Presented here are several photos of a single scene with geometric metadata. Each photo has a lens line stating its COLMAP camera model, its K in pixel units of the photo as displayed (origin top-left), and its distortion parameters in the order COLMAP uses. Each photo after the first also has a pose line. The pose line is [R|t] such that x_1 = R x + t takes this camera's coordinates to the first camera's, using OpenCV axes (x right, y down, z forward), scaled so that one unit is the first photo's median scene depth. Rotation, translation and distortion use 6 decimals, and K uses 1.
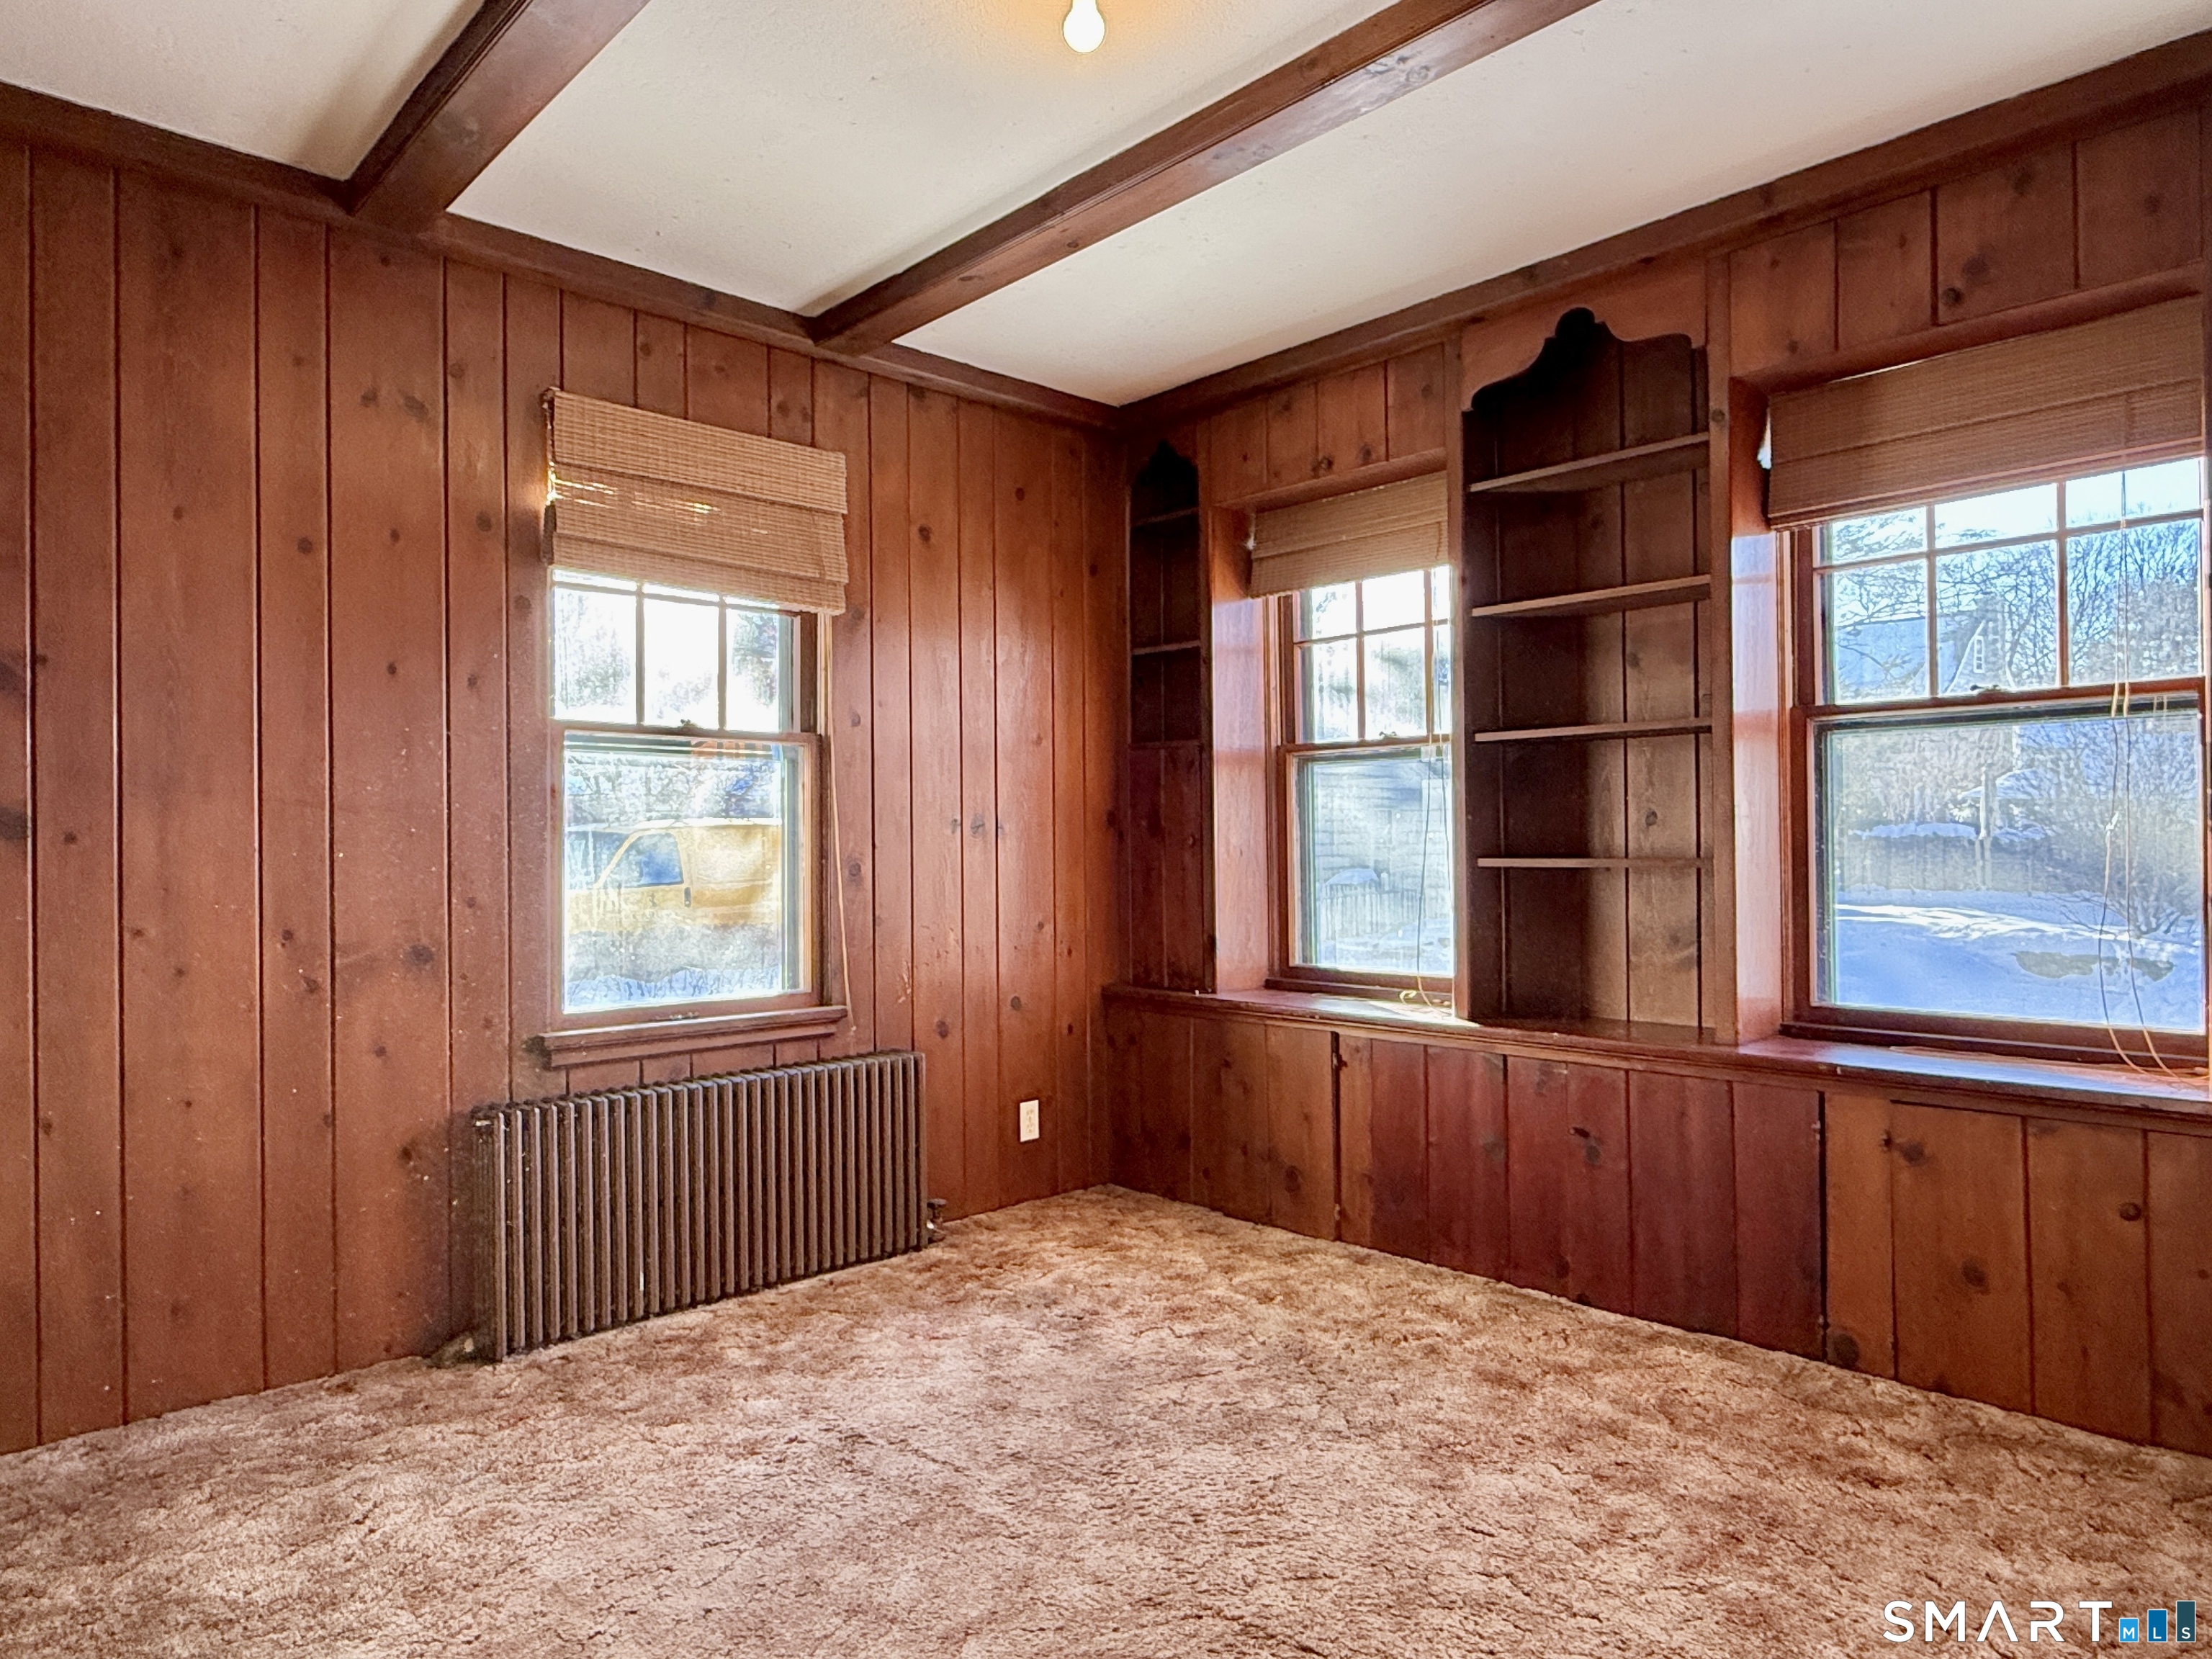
lens RADIAL K [[1386.4, 0, 1106.4], [0, 1386.4, 830.4], [0, 0, 1]] dist [-0.007681, 0.007441]
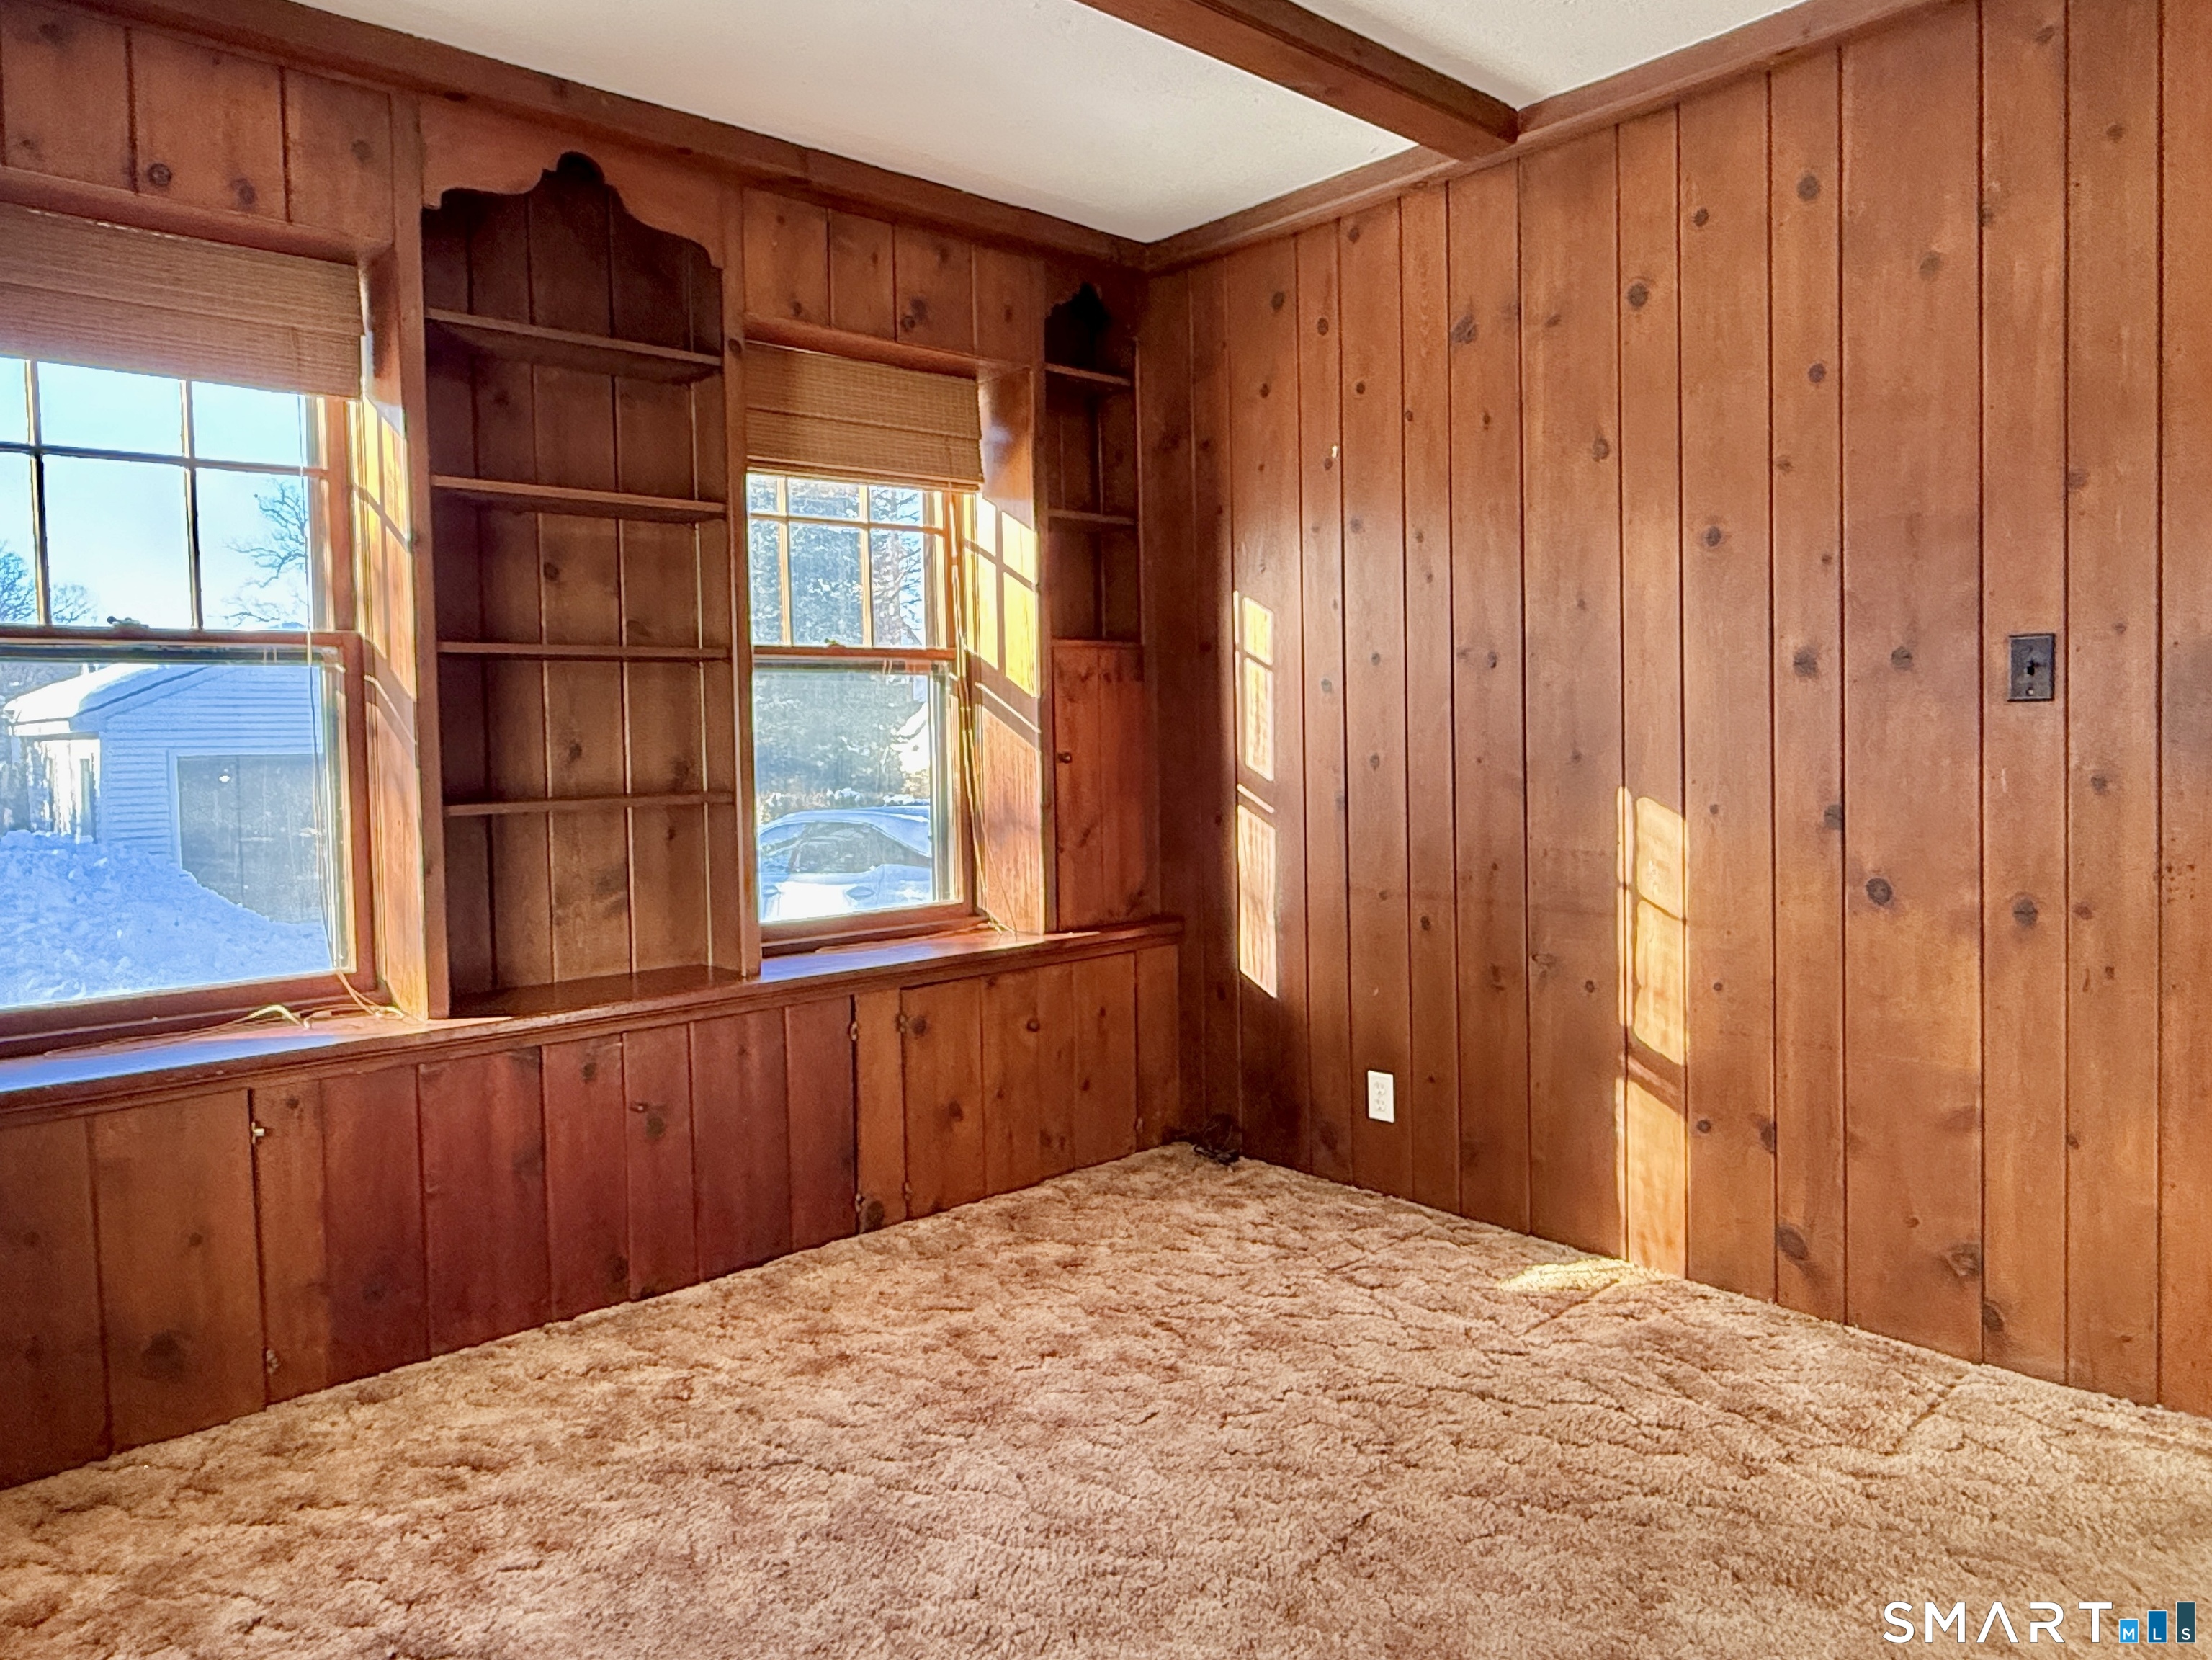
lens RADIAL K [[1386.5, 0, 1115.4], [0, 1386.5, 795.4], [0, 0, 1]] dist [-0.007681, 0.007441]
pose [[0.041831, -0.026562, 0.998772, -0.547496], [0.021103, 0.999447, 0.025696, 0.003743], [-0.998902, 0.020002, 0.042368, 0.690242]]
